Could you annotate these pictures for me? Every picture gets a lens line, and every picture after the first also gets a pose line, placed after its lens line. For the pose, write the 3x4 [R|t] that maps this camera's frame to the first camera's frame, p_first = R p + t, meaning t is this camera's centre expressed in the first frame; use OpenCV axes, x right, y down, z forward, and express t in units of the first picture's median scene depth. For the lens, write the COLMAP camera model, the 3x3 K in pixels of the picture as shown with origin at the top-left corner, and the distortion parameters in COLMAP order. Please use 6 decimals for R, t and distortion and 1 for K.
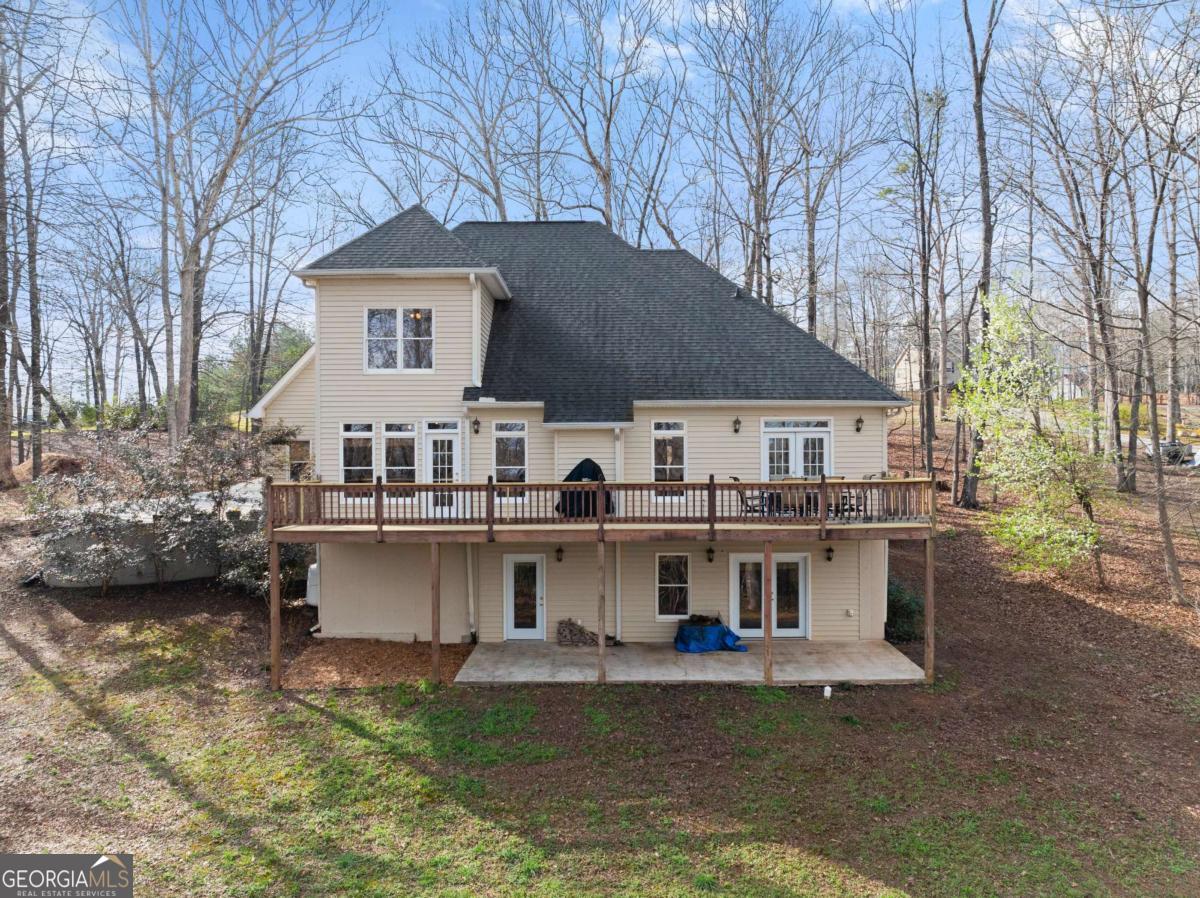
lens RADIAL K [[847.0, 0, 607.4], [0, 847.0, 458.2], [0, 0, 1]] dist [-0.042742, 0.010593]
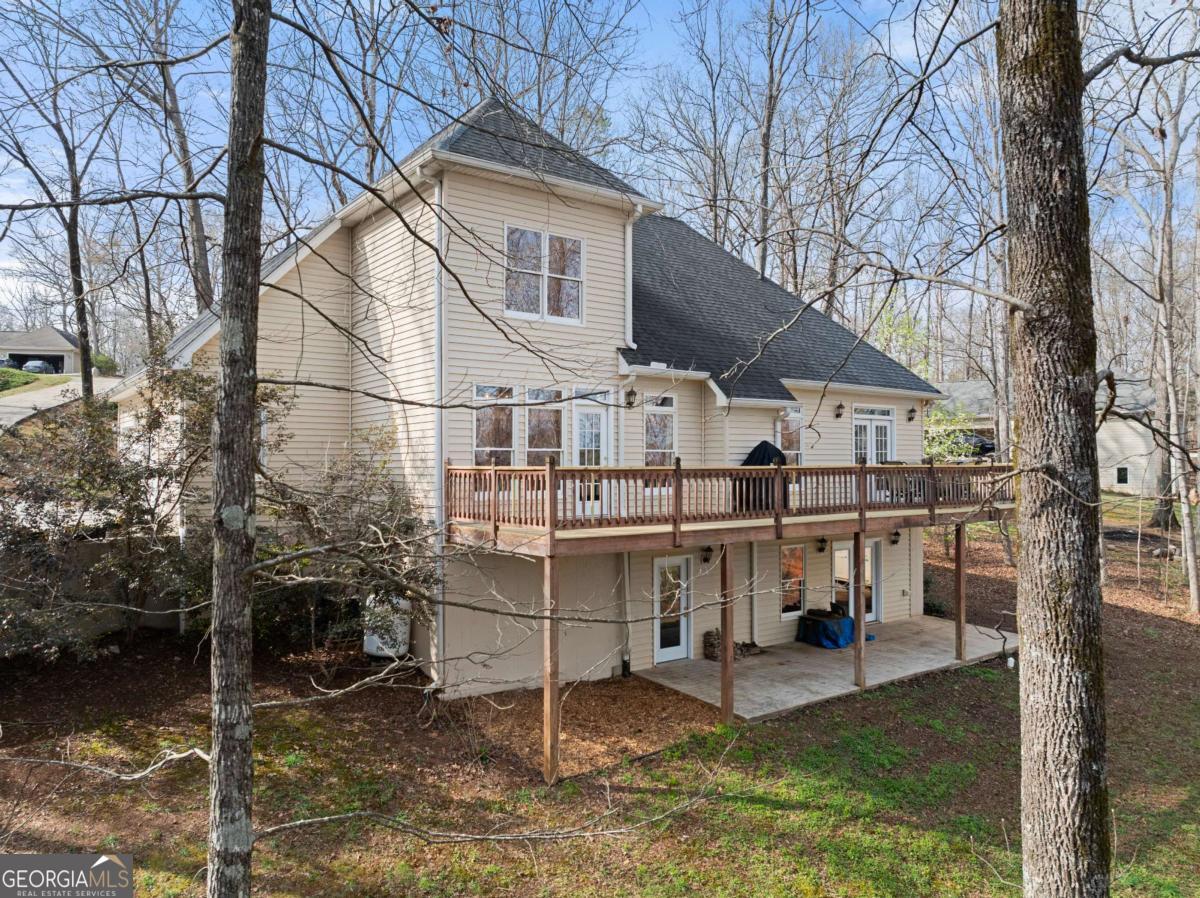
lens RADIAL K [[847.0, 0, 602.4], [0, 847.0, 441.3], [0, 0, 1]] dist [-0.042742, 0.010593]
pose [[0.800718, 0.018889, 0.598744, -0.660118], [-0.006321, 0.999714, -0.023085, 0.021639], [-0.599008, 0.014700, 0.800608, 0.387502]]
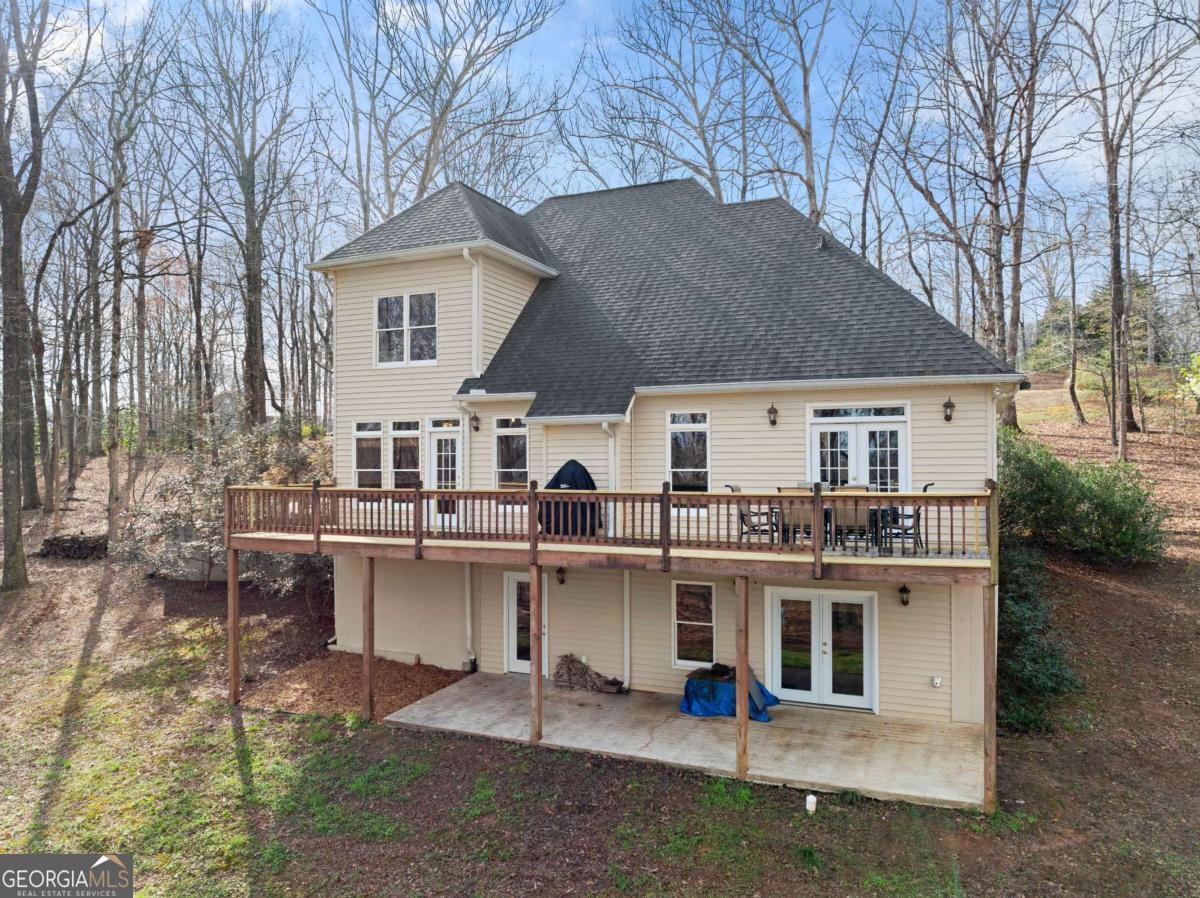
lens RADIAL K [[847.0, 0, 604.4], [0, 847.0, 448.7], [0, 0, 1]] dist [-0.042742, 0.010593]
pose [[0.916104, -0.006195, -0.400892, 0.320152], [0.001644, 0.999930, -0.011695, -0.001000], [0.400936, 0.010055, 0.916051, 0.259449]]
